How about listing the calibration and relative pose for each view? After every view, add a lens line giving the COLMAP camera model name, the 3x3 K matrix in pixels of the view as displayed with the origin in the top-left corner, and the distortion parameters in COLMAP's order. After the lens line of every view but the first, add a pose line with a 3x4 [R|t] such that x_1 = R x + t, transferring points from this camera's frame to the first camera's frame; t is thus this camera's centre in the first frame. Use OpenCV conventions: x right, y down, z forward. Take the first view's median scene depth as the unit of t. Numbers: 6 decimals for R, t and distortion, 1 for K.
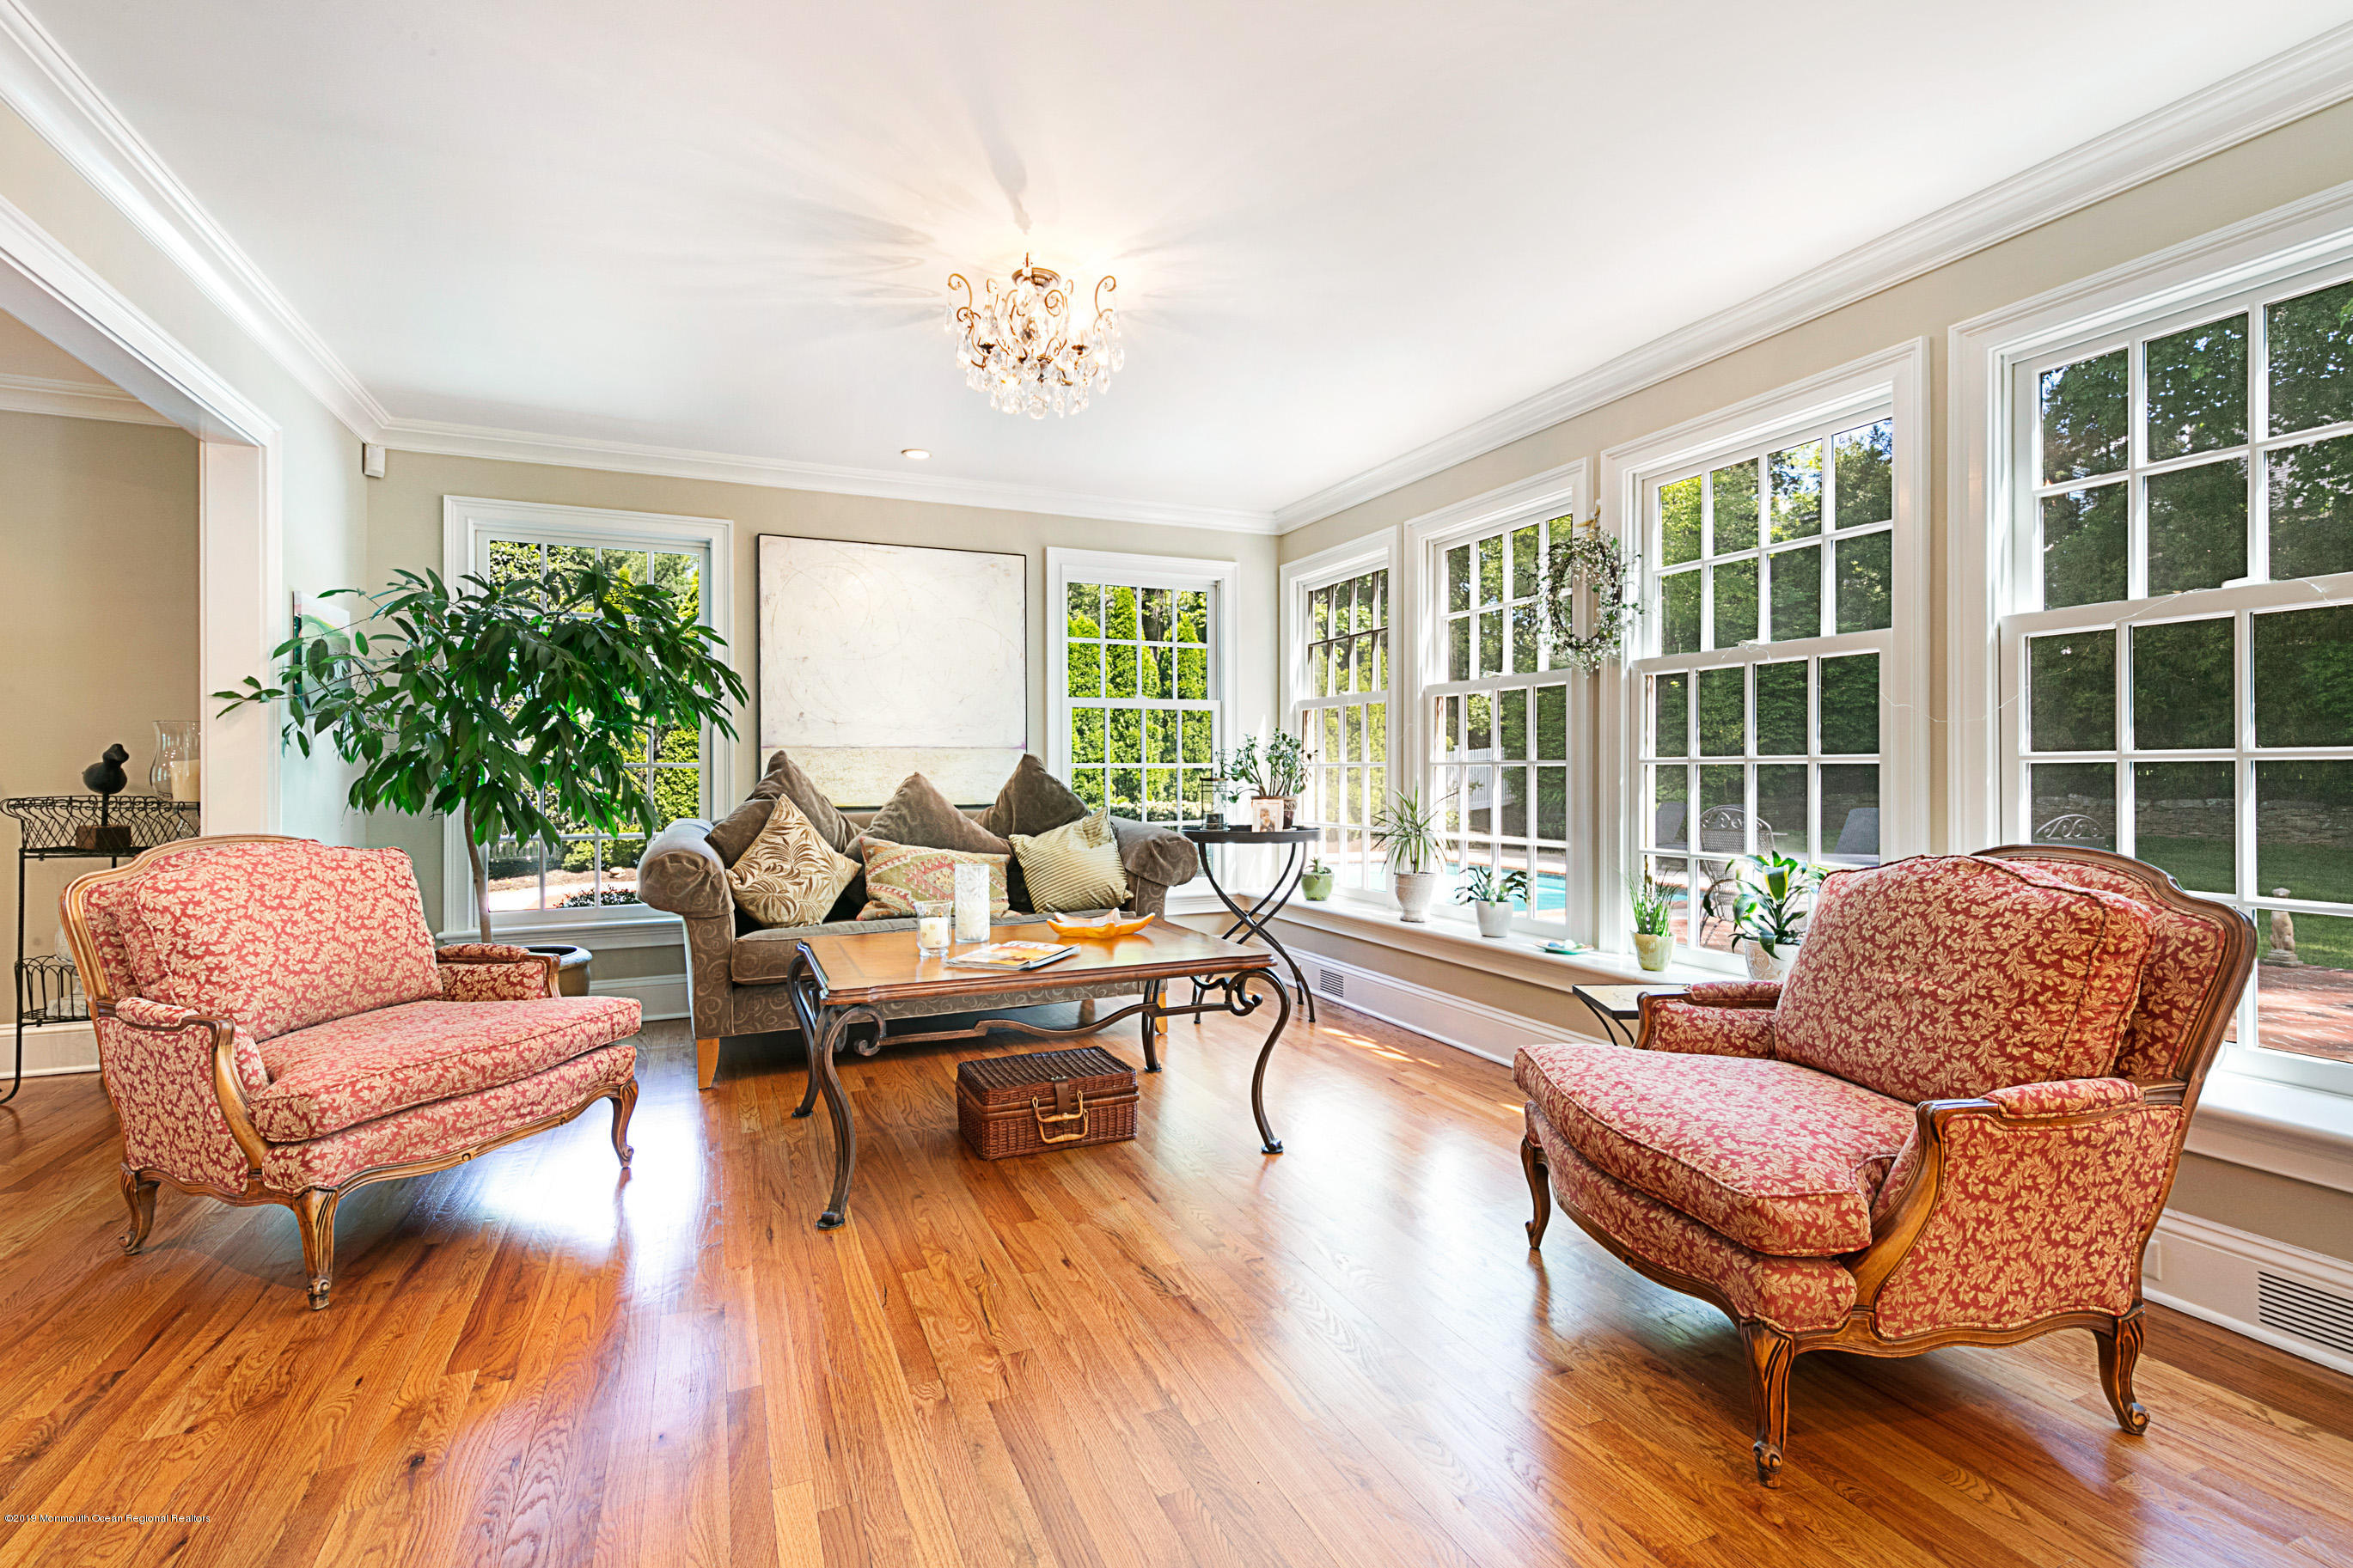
lens RADIAL K [[1060.9, 0, 1176.5], [0, 1060.9, 784.0], [0, 0, 1]] dist [0.025719, -0.000009]
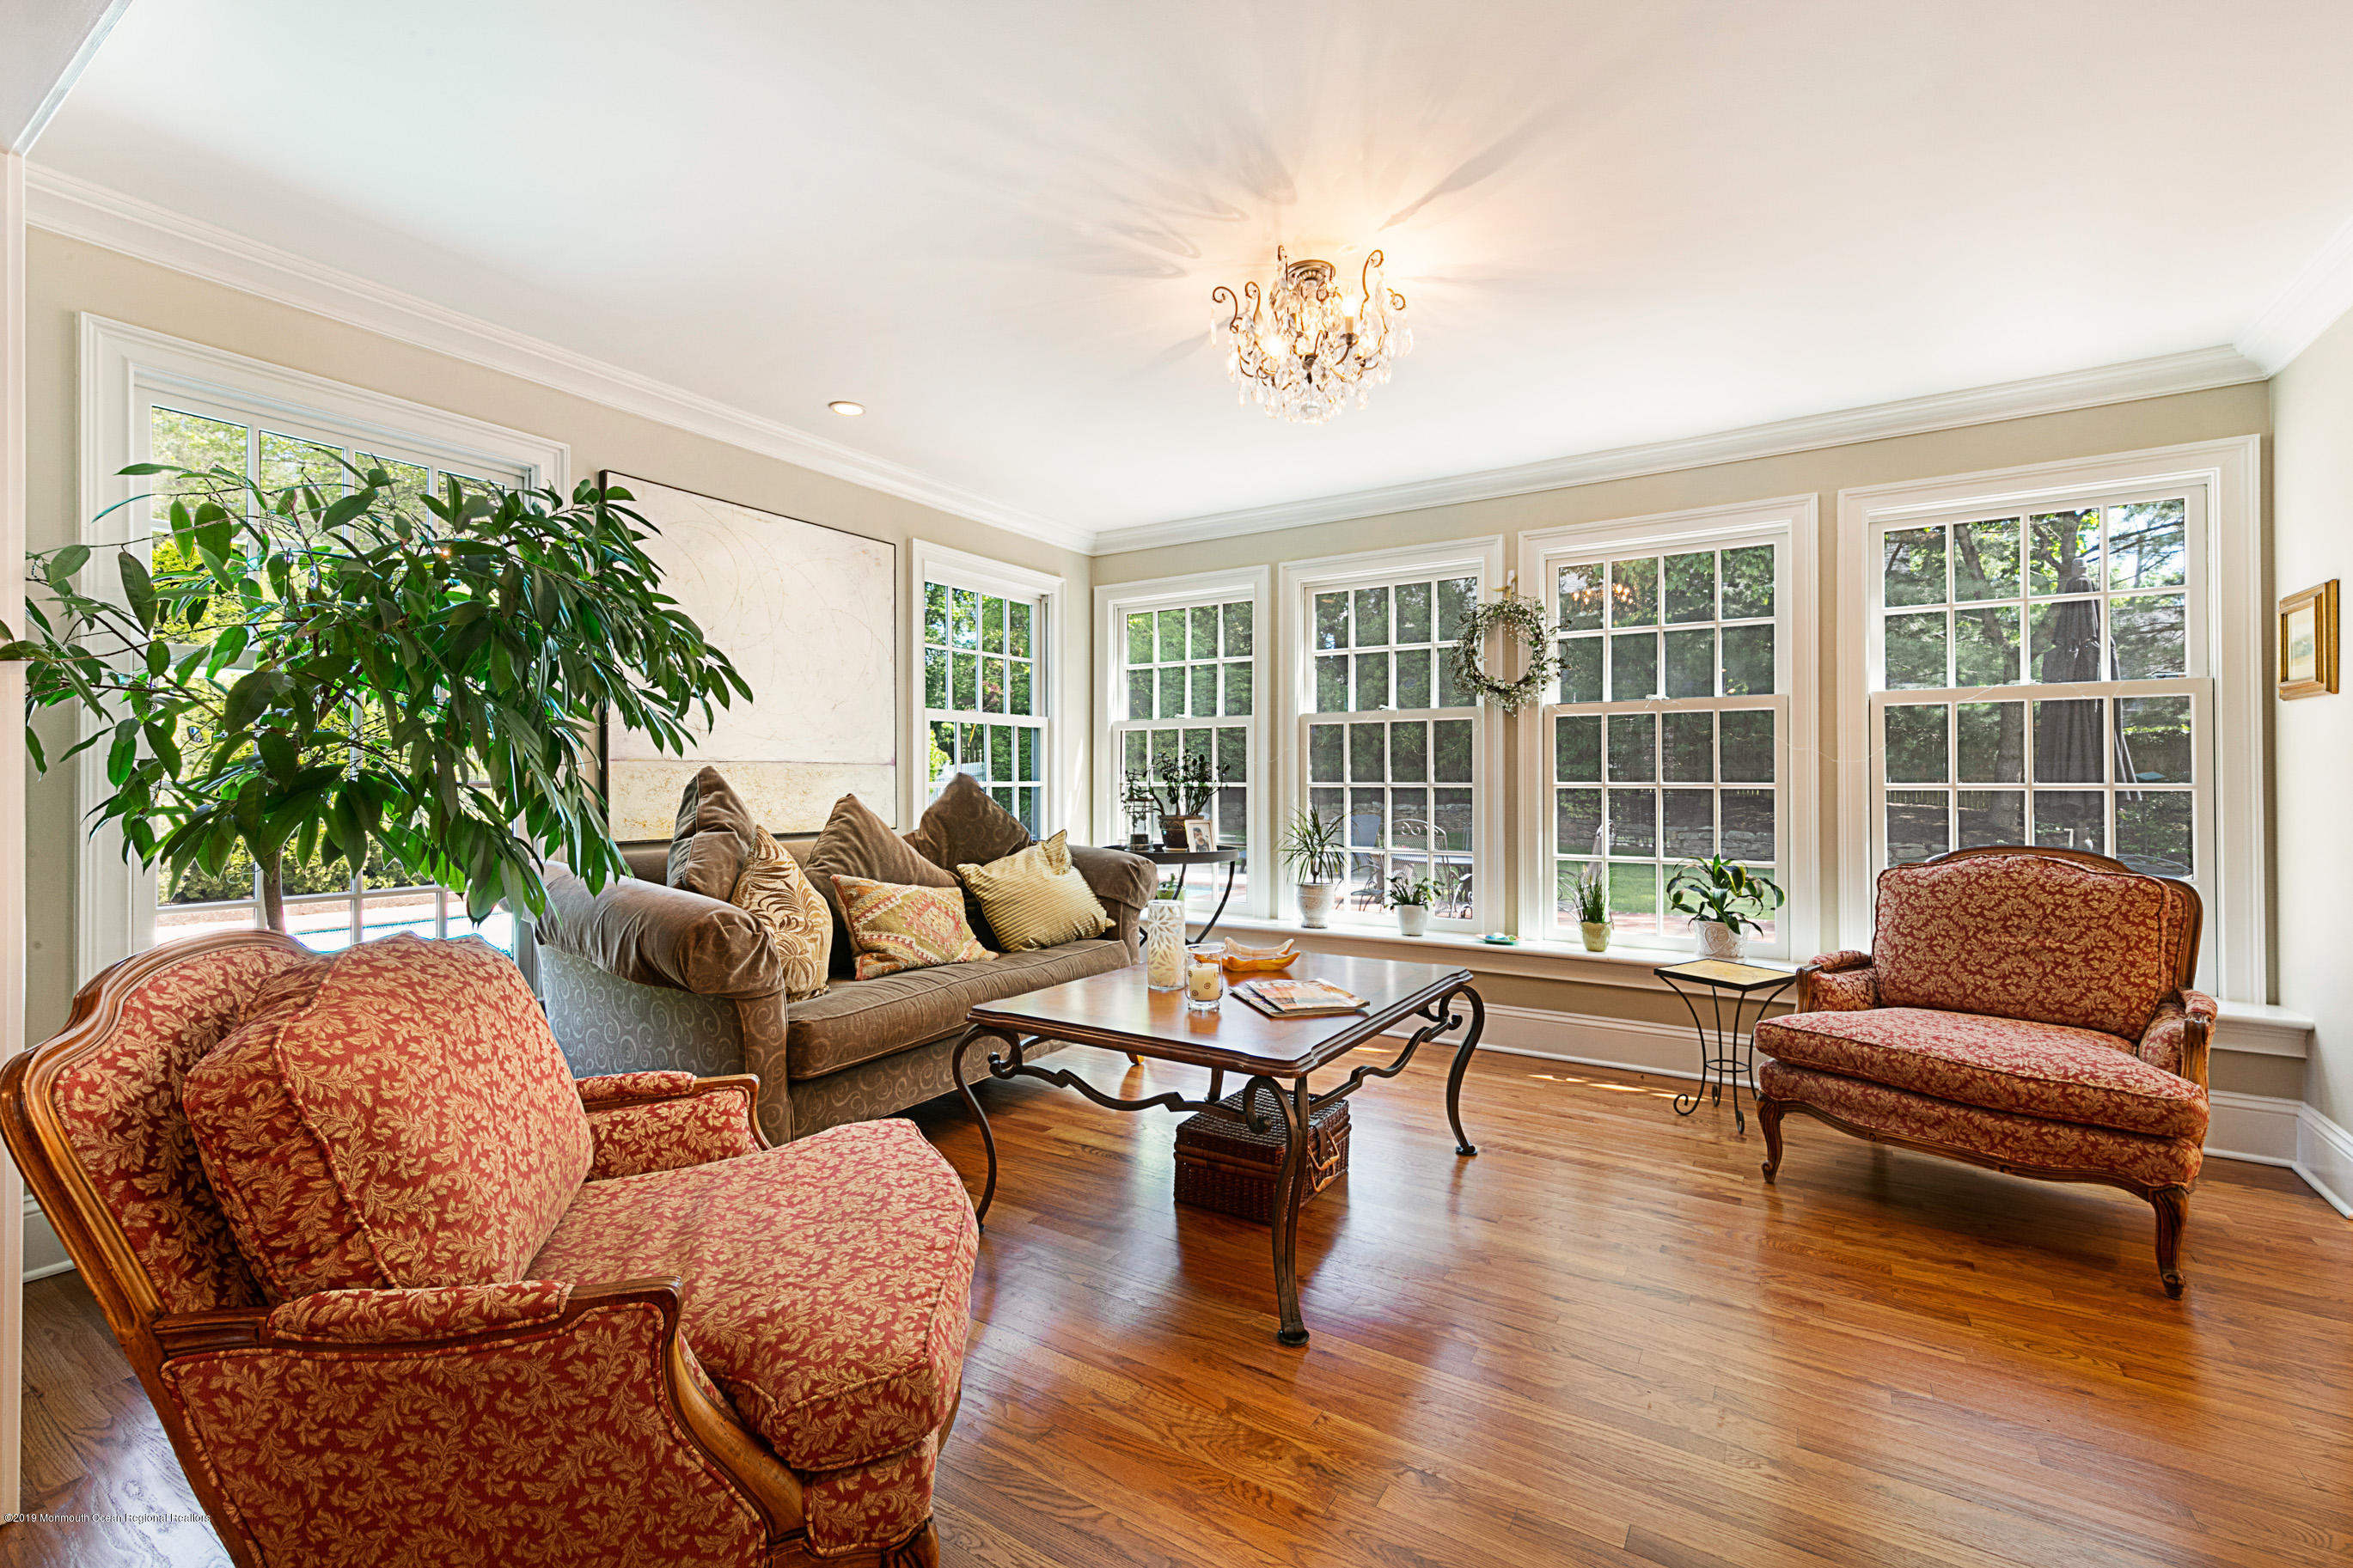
lens RADIAL K [[987.8, 0, 1167.6], [0, 987.8, 788.3], [0, 0, 1]] dist [0.007996, -0.000069]
pose [[0.835763, -0.001091, 0.549089, -0.518207], [0.003732, 0.999986, -0.003695, -0.012654], [-0.549078, 0.005138, 0.835756, 0.249975]]
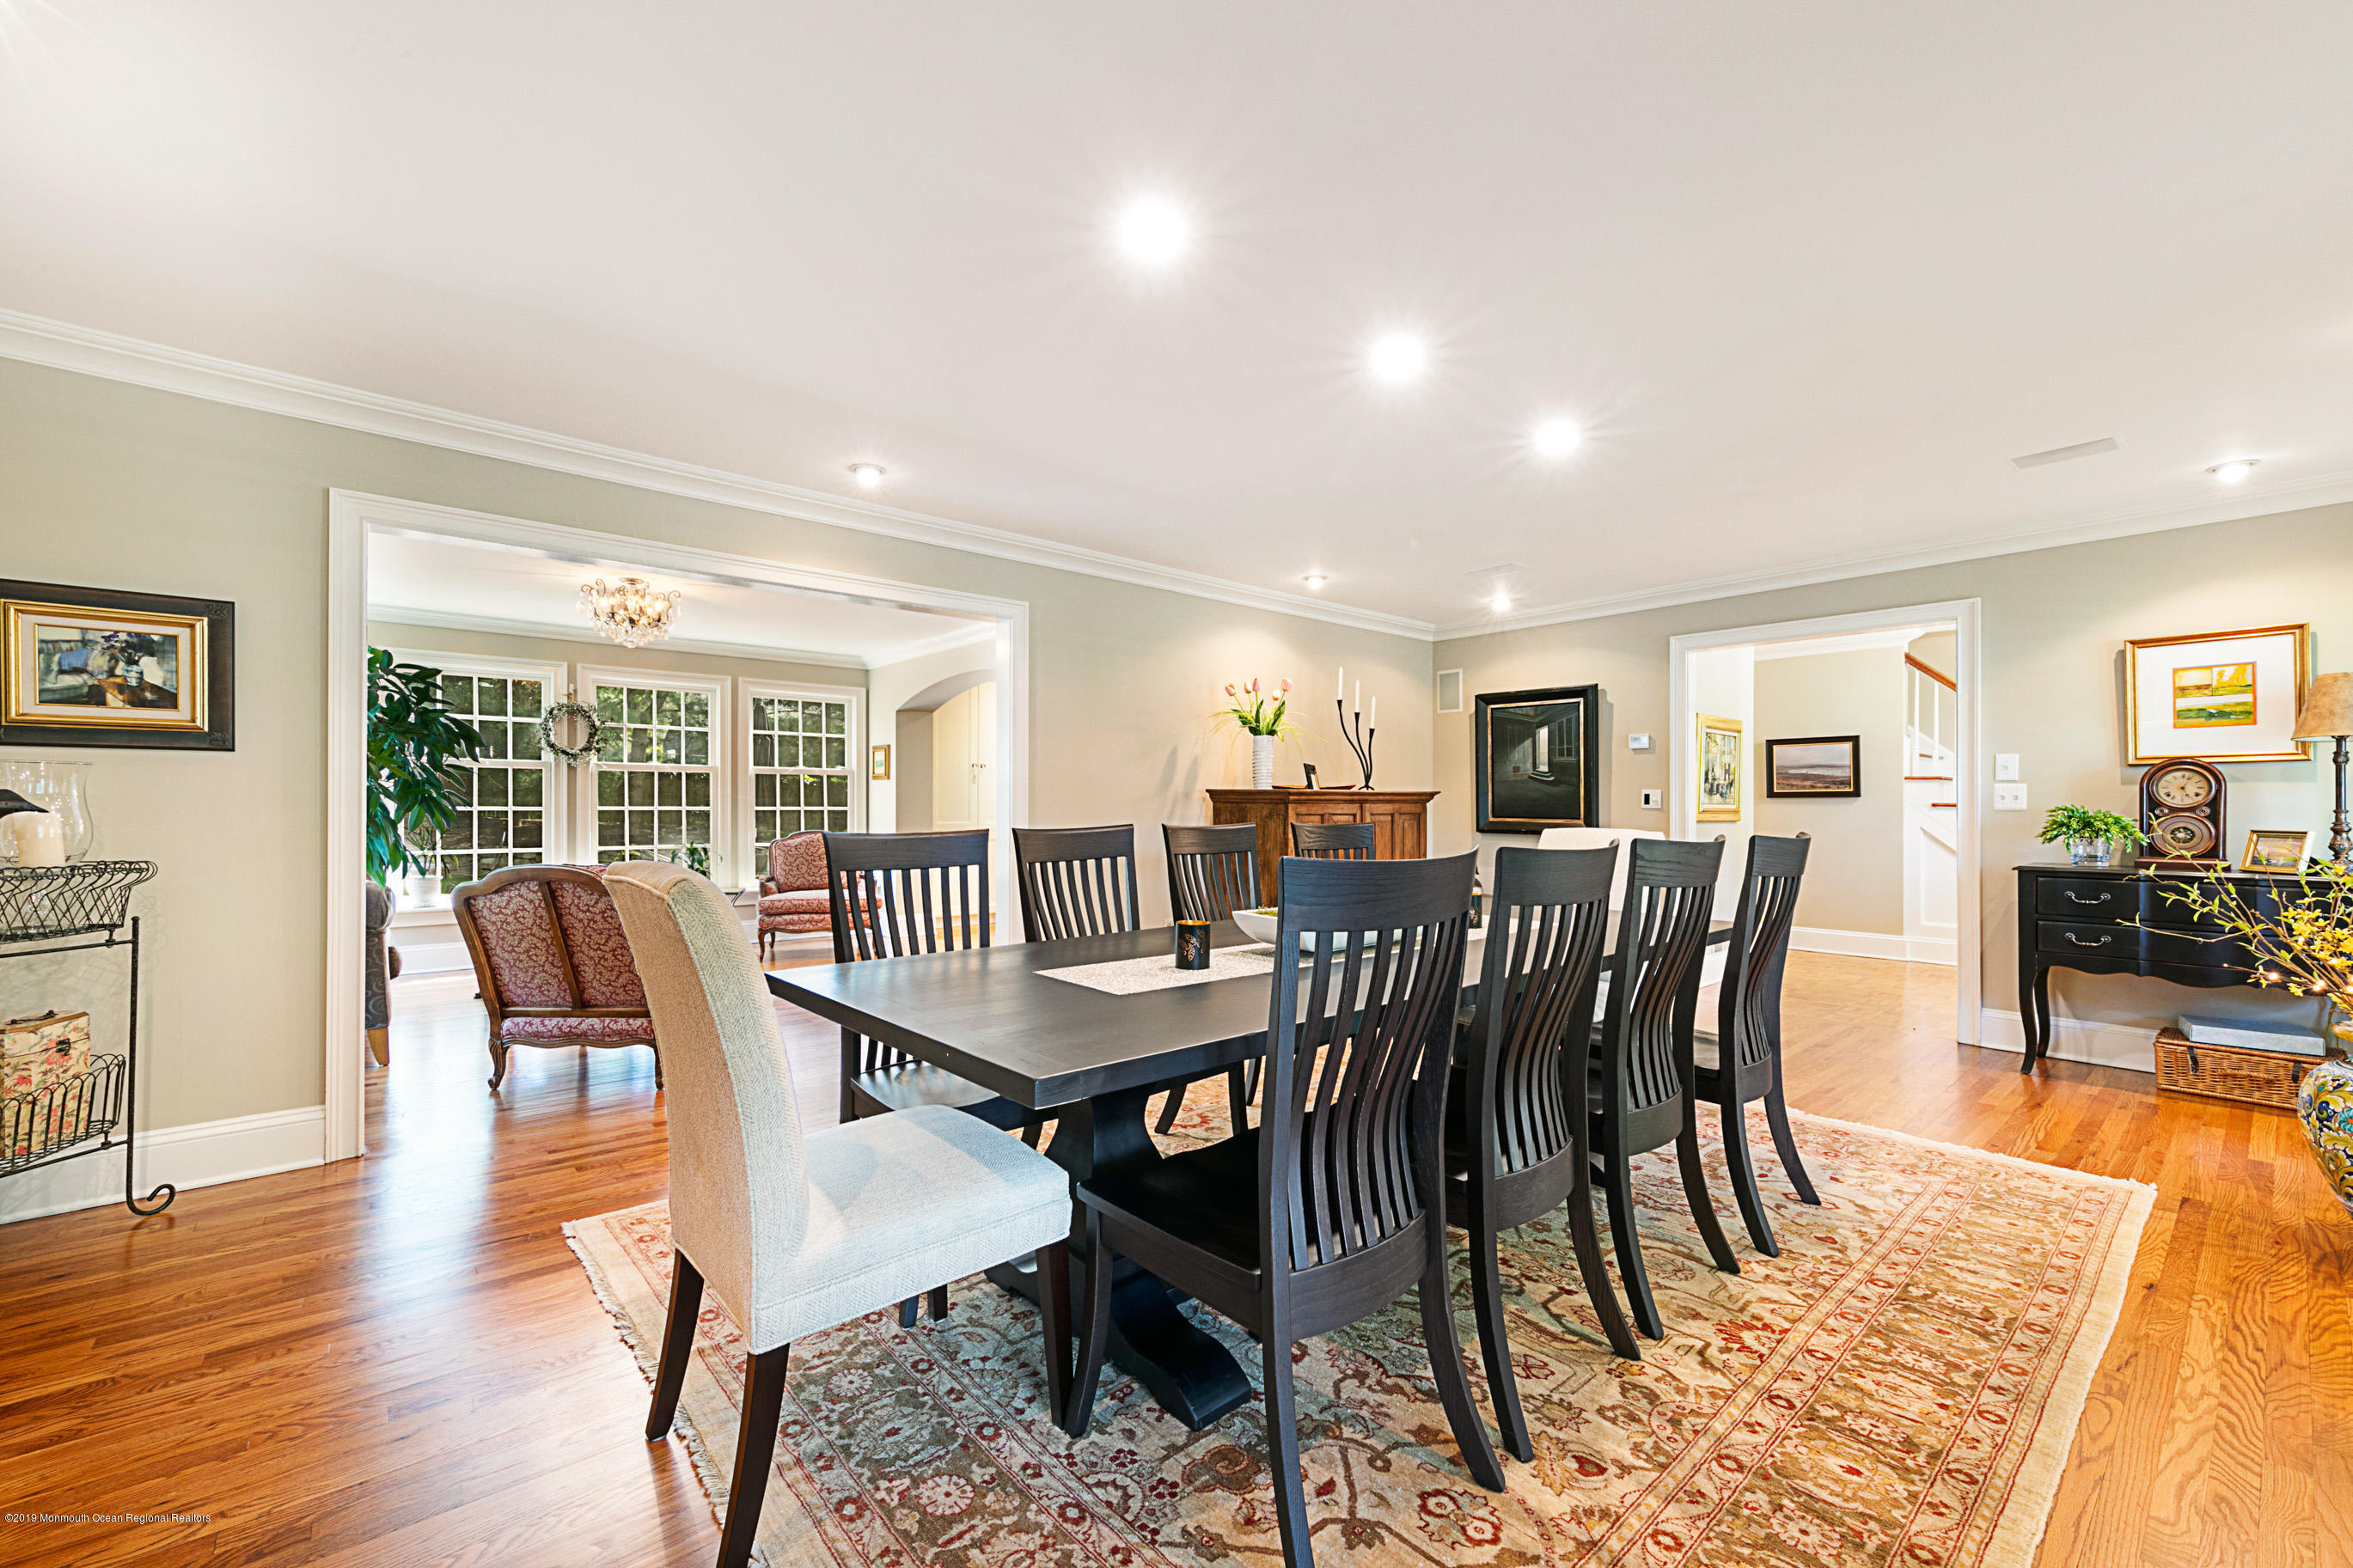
lens RADIAL K [[951.3, 0, 1176.5], [0, 951.3, 784.0], [0, 0, 1]] dist [0.001545, 0.000132]
pose [[-0.284407, 0.021360, 0.958466, -1.635320], [0.008824, 0.999768, -0.019662, -0.019767], [-0.958663, 0.002866, -0.284530, 0.367238]]
